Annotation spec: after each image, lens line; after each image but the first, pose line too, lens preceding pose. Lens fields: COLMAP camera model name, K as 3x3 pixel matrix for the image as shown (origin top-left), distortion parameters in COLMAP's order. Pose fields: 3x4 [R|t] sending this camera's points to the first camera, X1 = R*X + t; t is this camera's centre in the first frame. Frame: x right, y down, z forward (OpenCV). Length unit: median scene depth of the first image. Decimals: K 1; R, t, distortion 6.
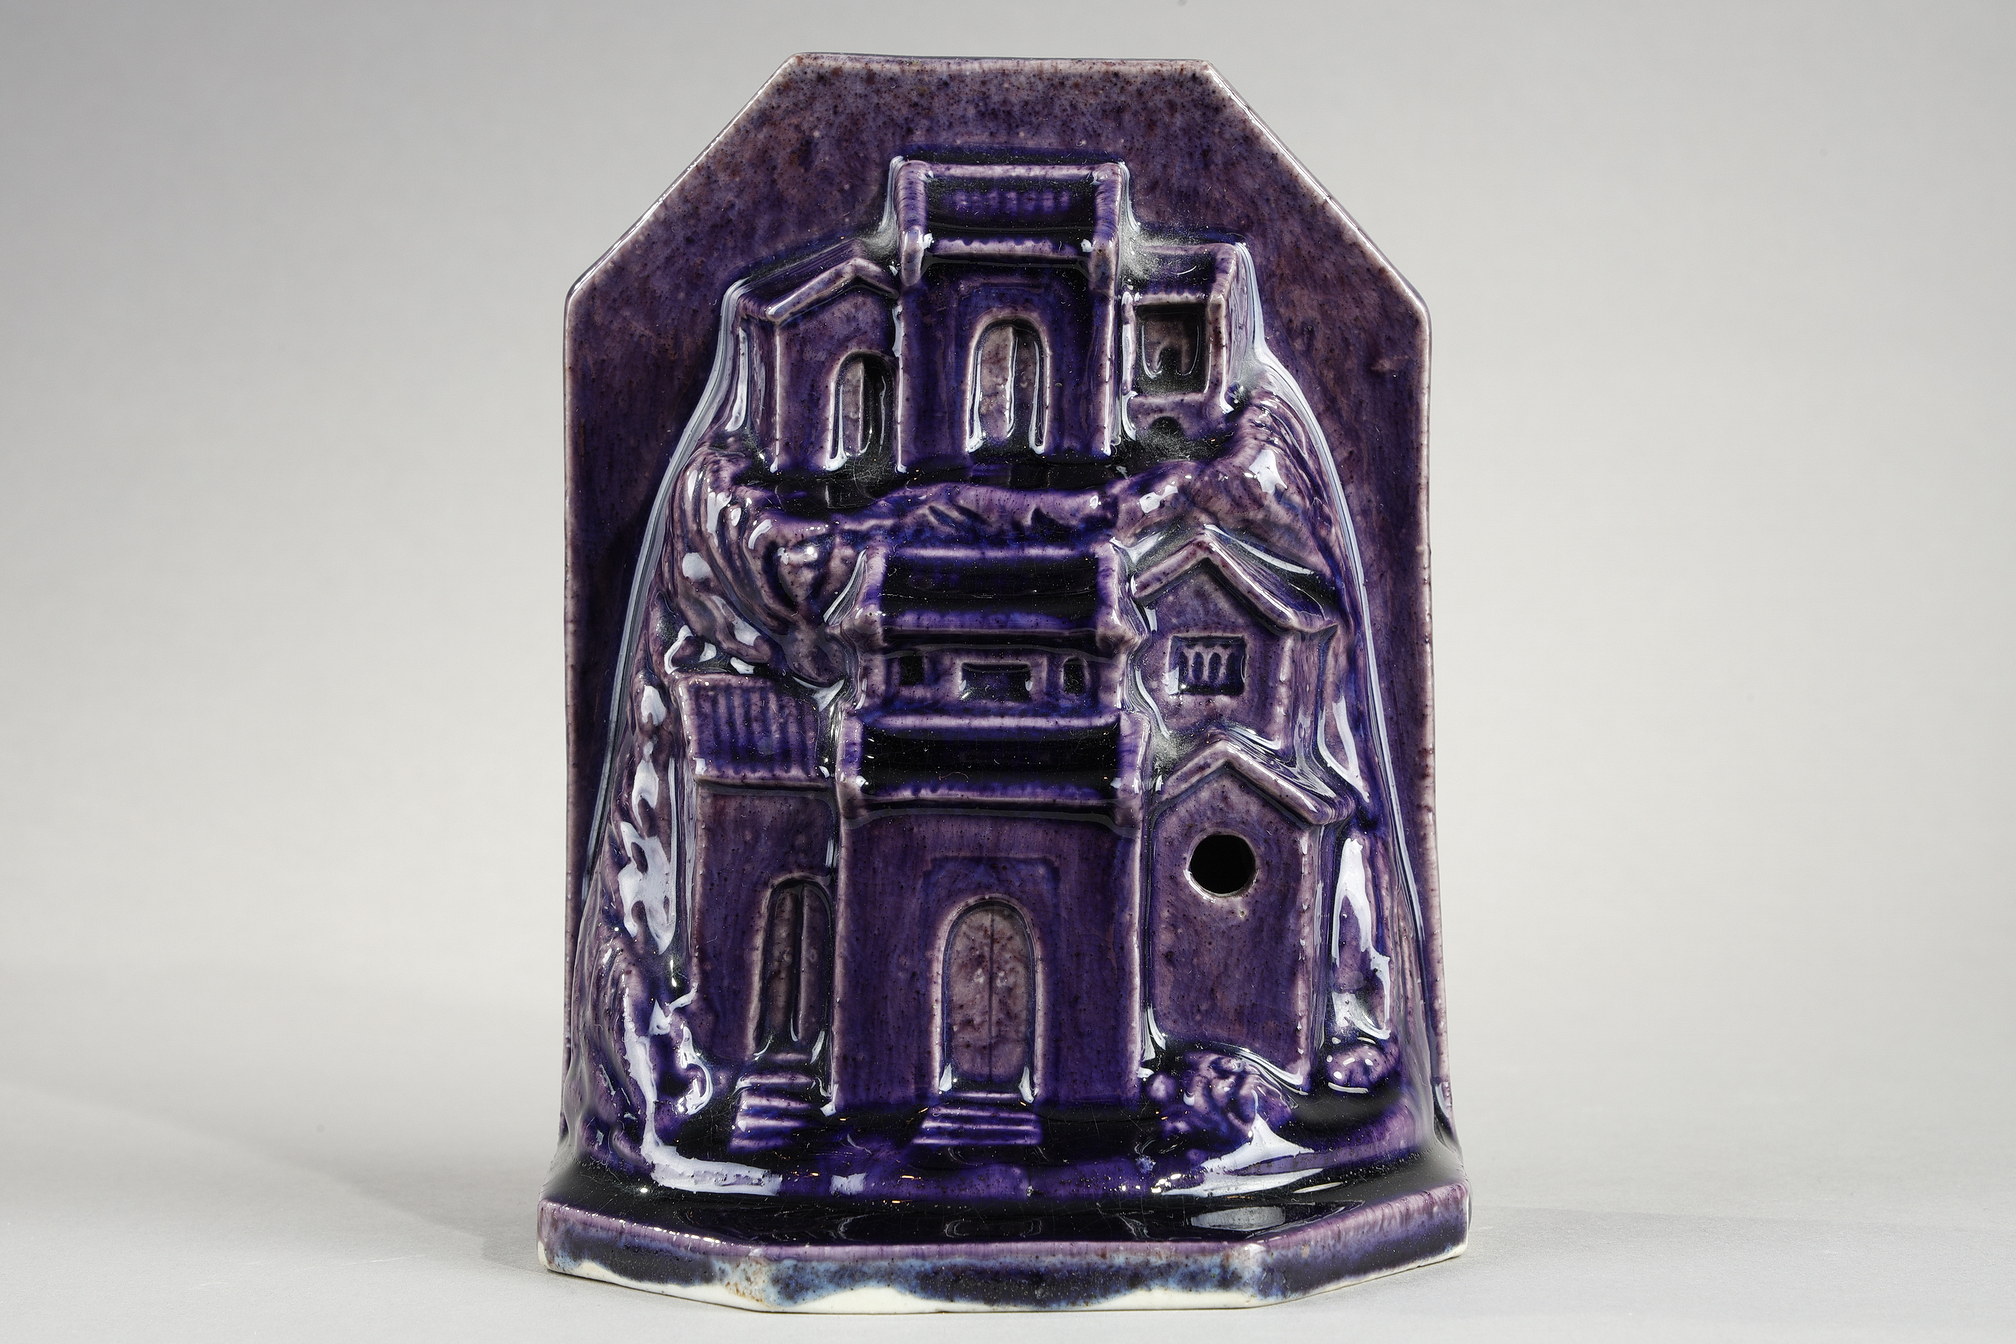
lens RADIAL K [[5707.7, 0, 1116.9], [0, 5707.7, 663.3], [0, 0, 1]] dist [0.056618, -0.105873]
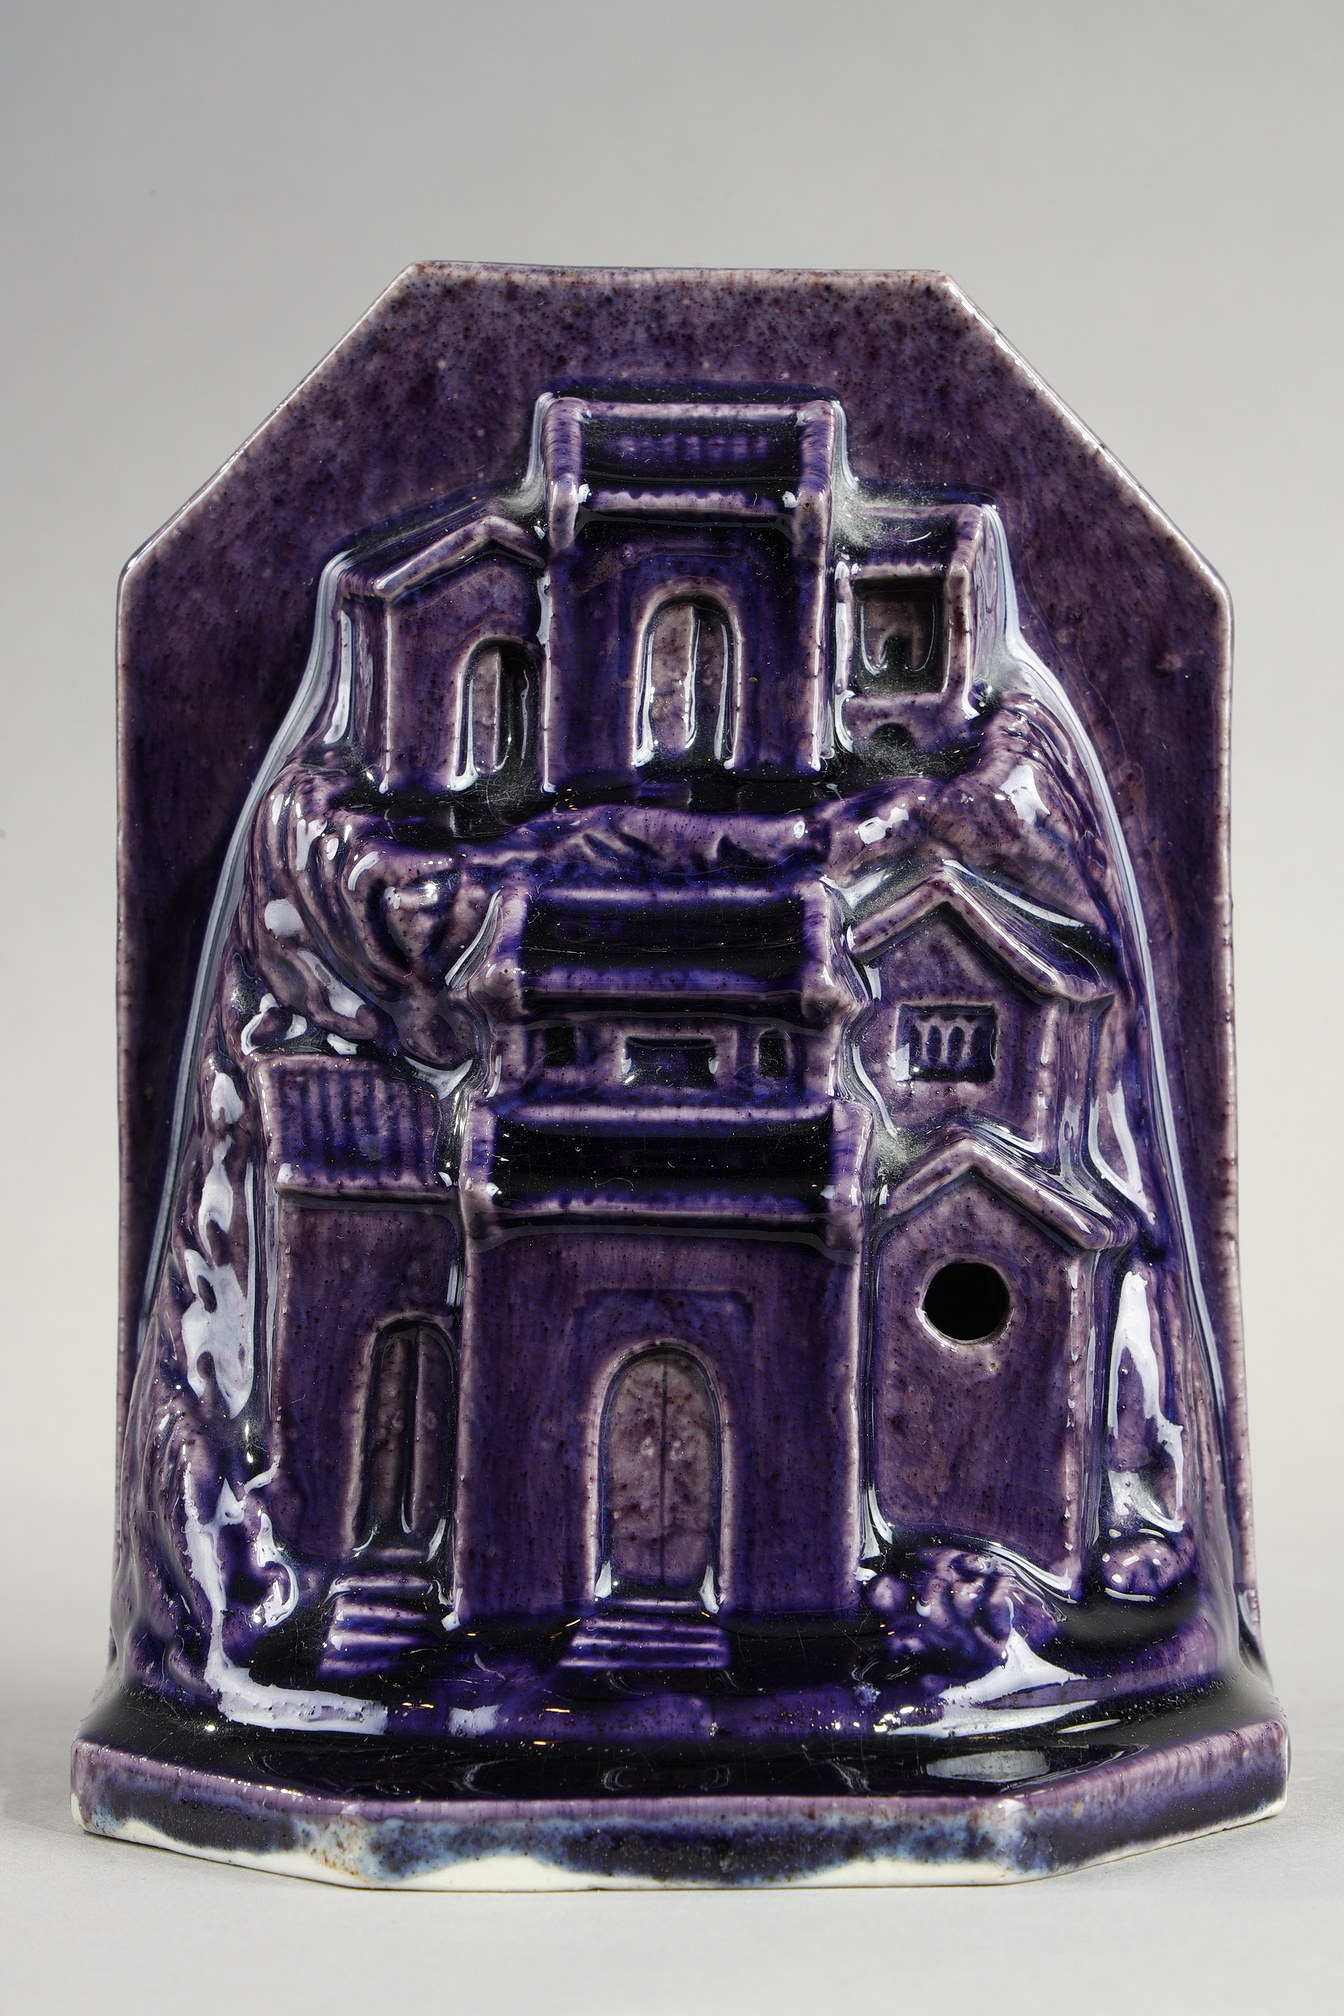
lens RADIAL K [[5788.3, 0, 788.4], [0, 5788.3, 1015.0], [0, 0, 1]] dist [-0.081470, 0.642998]
pose [[0.999990, 0.001013, -0.004285, -0.002060], [-0.001153, 0.999457, -0.032916, 0.022238], [0.004249, 0.032920, 0.999449, 0.223259]]
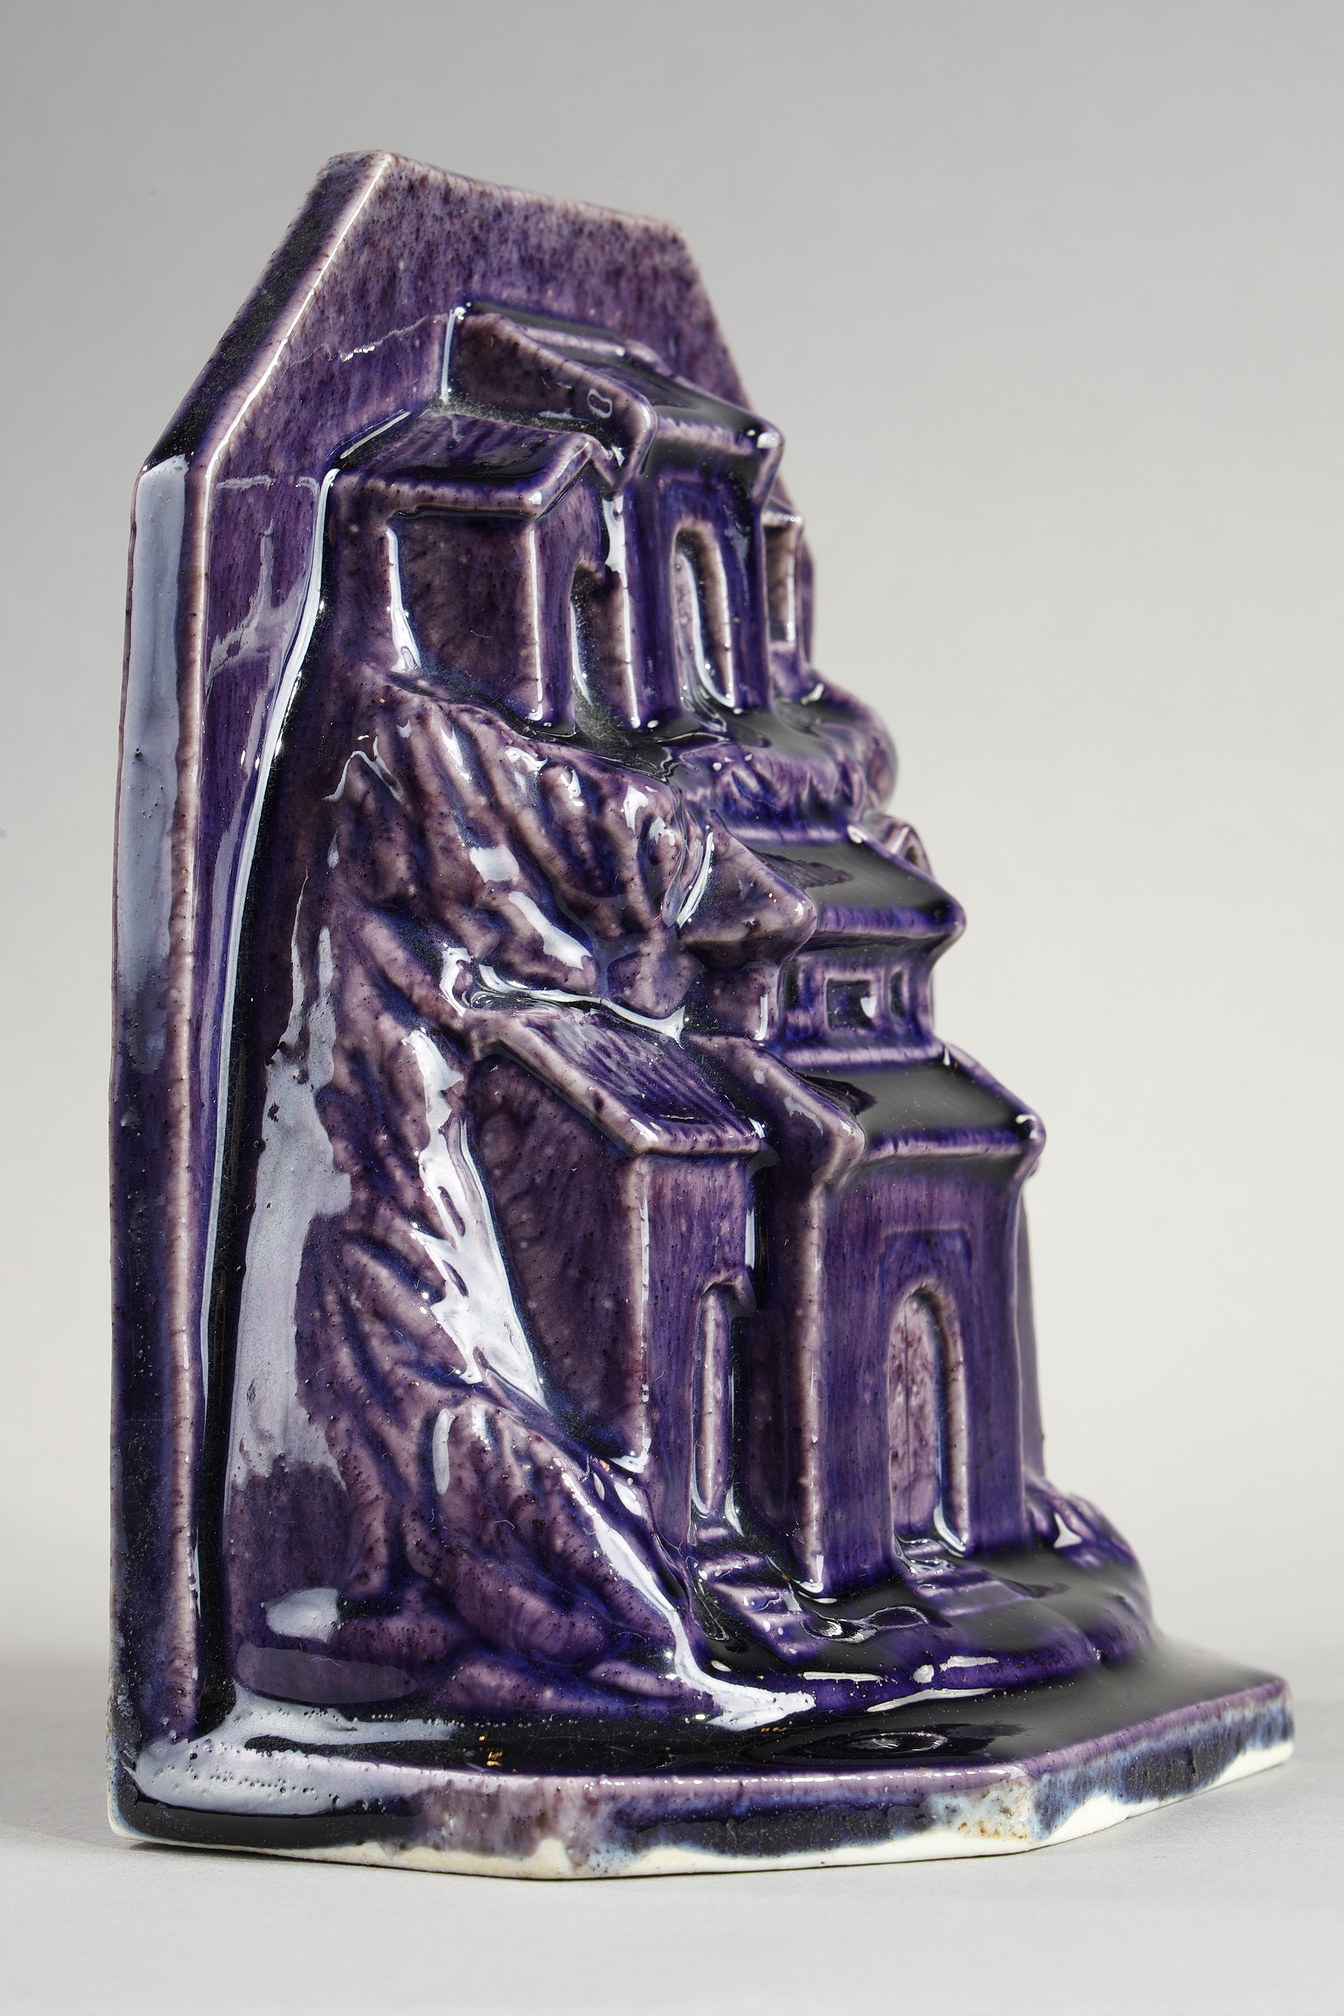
lens RADIAL K [[5788.3, 0, 788.4], [0, 5788.3, 1015.0], [0, 0, 1]] dist [-0.081470, 0.642998]
pose [[0.478919, -0.014933, 0.877732, -0.684172], [0.071358, 0.997209, -0.021970, 0.020676], [-0.874954, 0.073155, 0.478648, 0.636763]]
